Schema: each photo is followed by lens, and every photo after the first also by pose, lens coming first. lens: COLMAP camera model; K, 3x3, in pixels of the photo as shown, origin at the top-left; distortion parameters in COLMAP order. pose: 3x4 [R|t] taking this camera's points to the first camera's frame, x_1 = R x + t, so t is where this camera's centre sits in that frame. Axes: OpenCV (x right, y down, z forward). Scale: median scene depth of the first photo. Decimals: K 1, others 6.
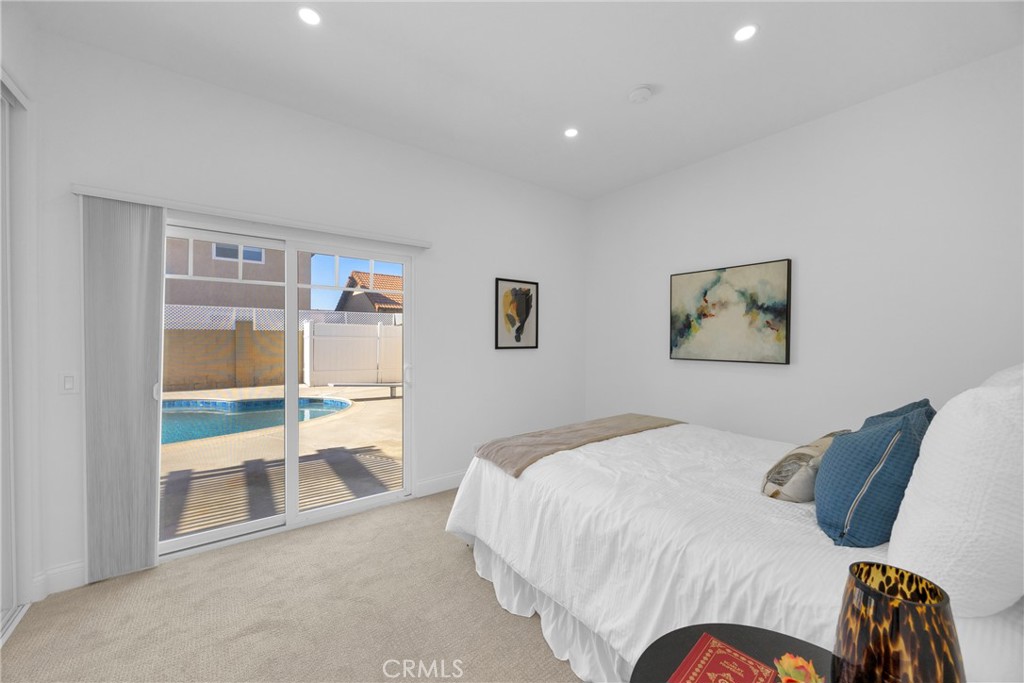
lens RADIAL K [[387.7, 0, 511.8], [0, 387.7, 338.2], [0, 0, 1]] dist [-0.003342, 0.001272]
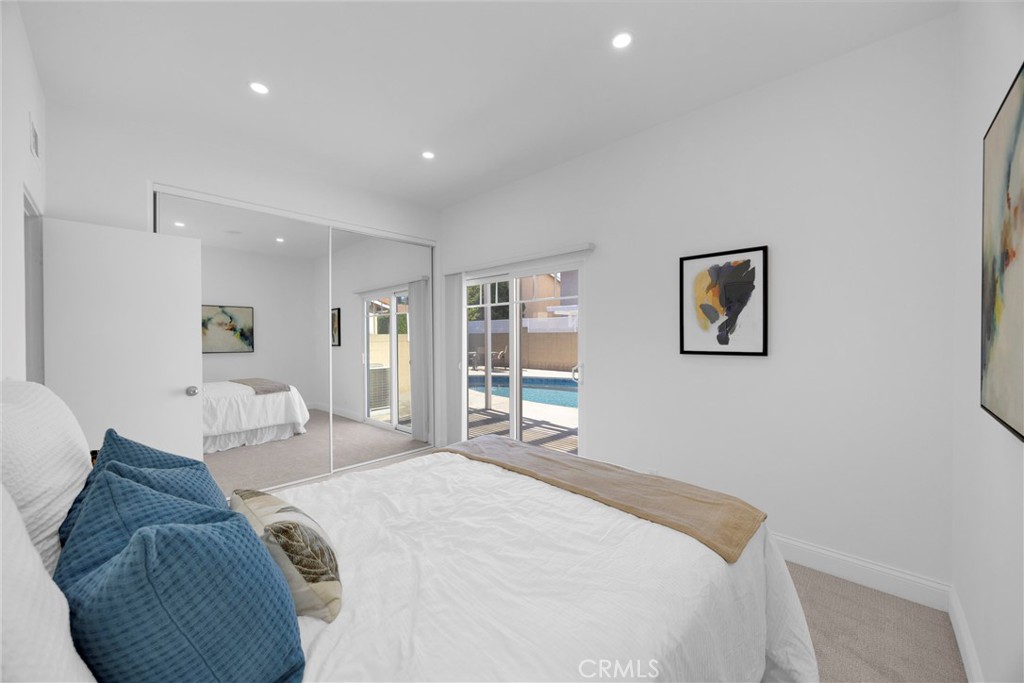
lens RADIAL K [[387.7, 0, 511.3], [0, 387.7, 341.3], [0, 0, 1]] dist [-0.003342, 0.001272]
pose [[0.149047, 0.010255, -0.988777, 0.626130], [0.005041, 0.999925, 0.011130, -0.005438], [0.988817, -0.006643, 0.148985, 0.547967]]
